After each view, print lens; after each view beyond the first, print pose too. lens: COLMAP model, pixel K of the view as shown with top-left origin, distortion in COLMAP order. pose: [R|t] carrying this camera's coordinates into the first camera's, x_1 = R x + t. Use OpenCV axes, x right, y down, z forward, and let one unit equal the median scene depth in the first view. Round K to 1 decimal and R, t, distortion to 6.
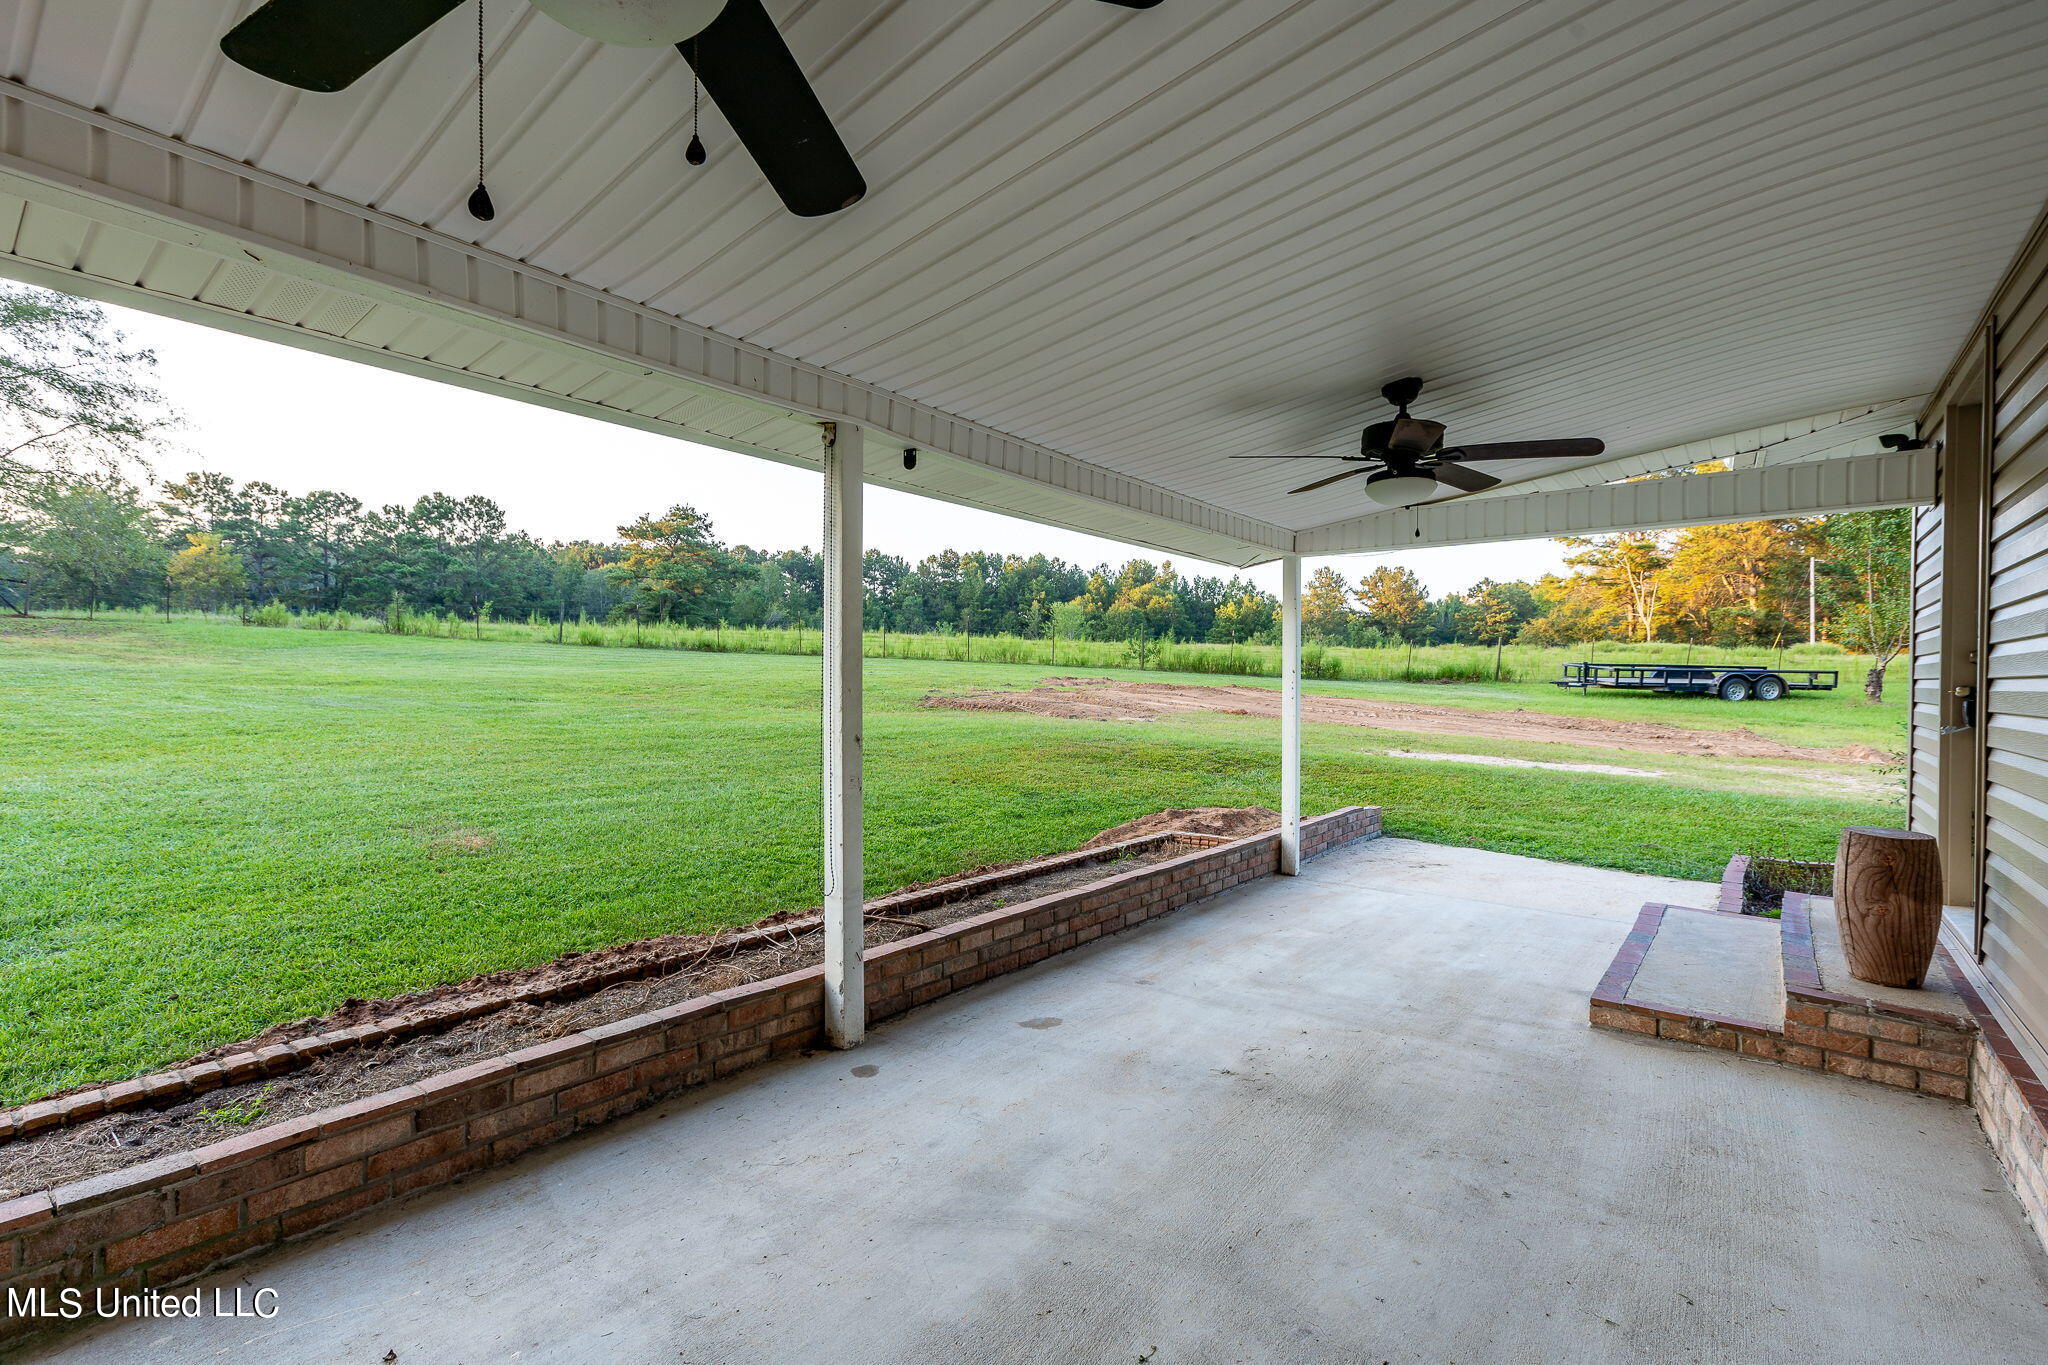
lens RADIAL K [[1065.2, 0, 1015.6], [0, 1065.2, 683.6], [0, 0, 1]] dist [-0.036610, 0.035675]
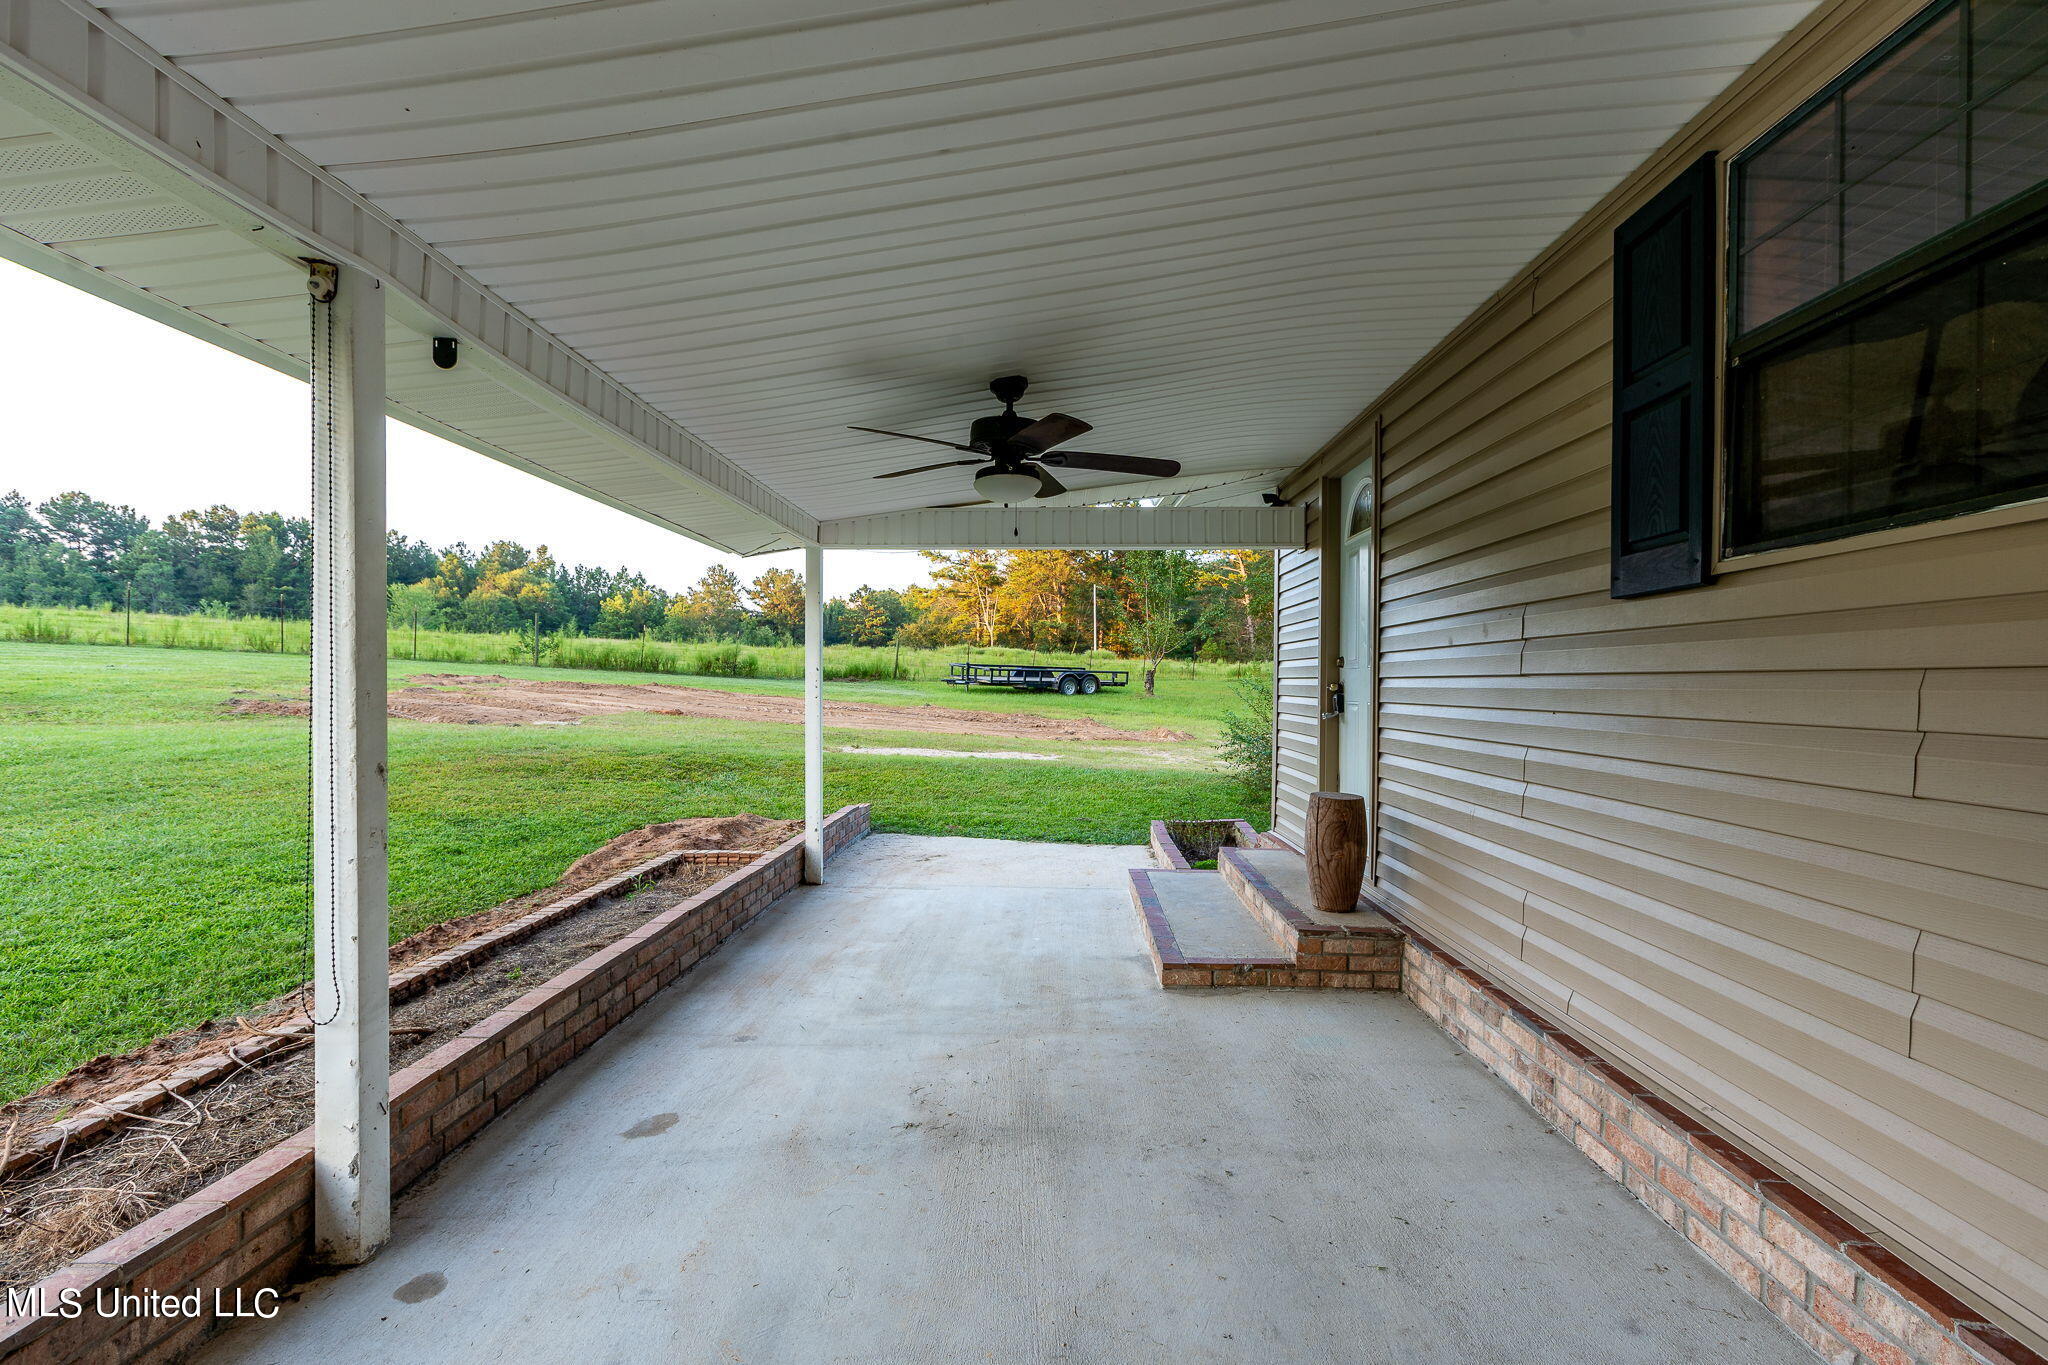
lens RADIAL K [[1000.4, 0, 1098.6], [0, 1000.4, 682.0], [0, 0, 1]] dist [-0.035363, 0.025927]
pose [[0.759609, -0.001453, 0.650379, -0.126110], [0.001146, 0.999999, 0.000896, -0.000185], [-0.650379, 0.000065, 0.759610, 0.160725]]
